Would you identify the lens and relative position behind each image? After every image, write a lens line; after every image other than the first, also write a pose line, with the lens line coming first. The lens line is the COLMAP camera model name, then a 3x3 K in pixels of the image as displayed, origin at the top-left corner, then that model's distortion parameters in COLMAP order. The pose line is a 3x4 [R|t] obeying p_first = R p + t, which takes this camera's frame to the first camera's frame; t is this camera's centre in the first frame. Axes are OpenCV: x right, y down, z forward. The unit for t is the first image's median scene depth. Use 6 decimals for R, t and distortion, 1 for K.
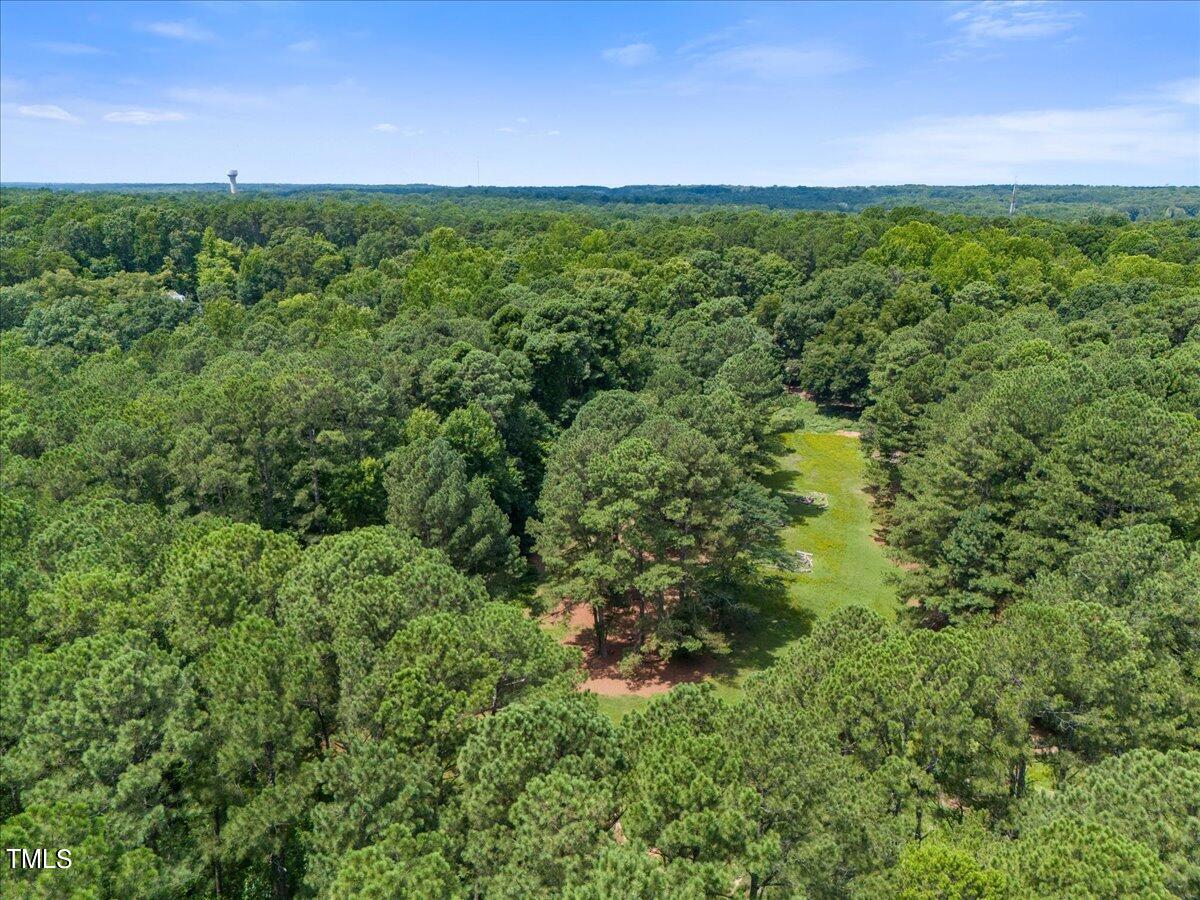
lens RADIAL K [[913.9, 0, 594.6], [0, 913.9, 468.8], [0, 0, 1]] dist [0.097174, -0.109767]
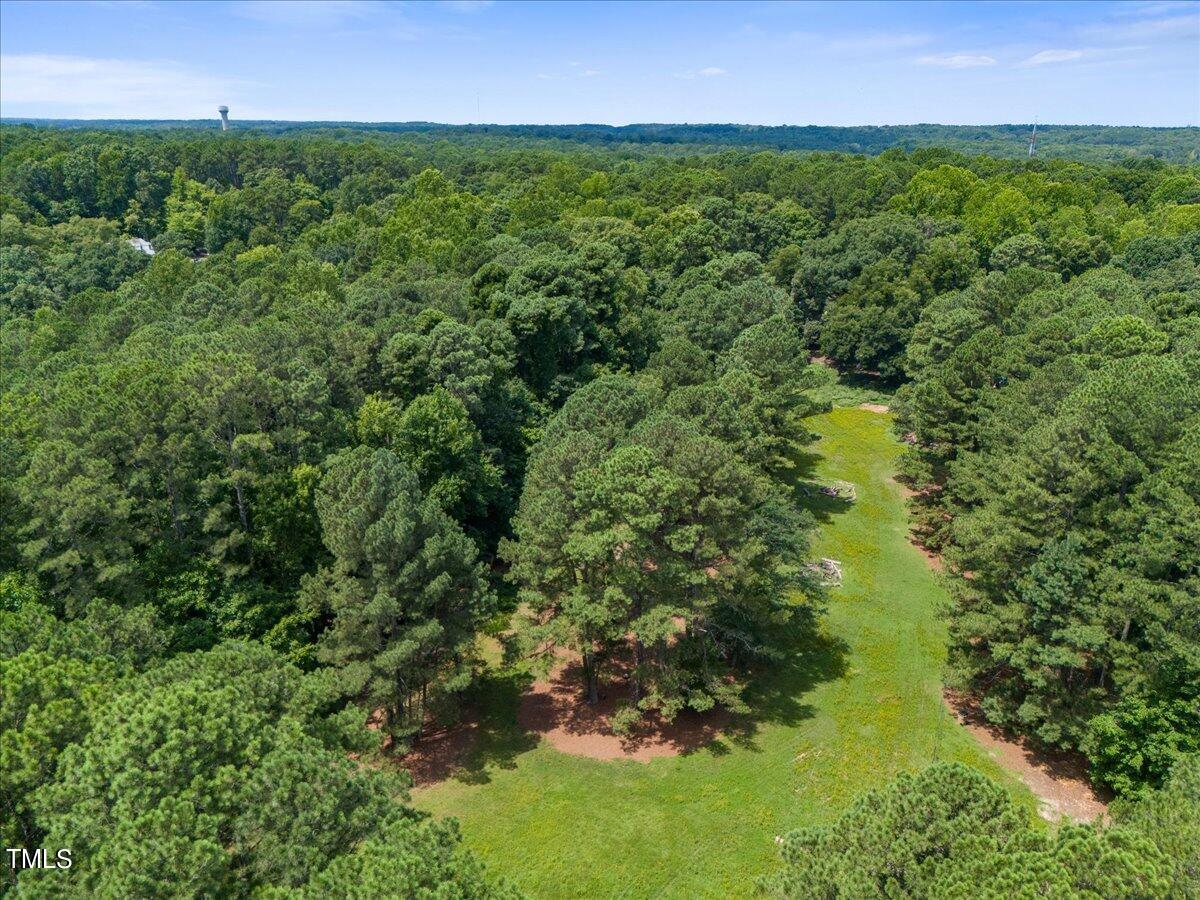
lens RADIAL K [[913.9, 0, 594.6], [0, 913.9, 468.8], [0, 0, 1]] dist [0.097174, -0.109767]
pose [[0.999982, 0.005217, -0.002859, 0.008689], [-0.005040, 0.998257, 0.058805, -0.039578], [0.003161, -0.058789, 0.998265, 0.133745]]
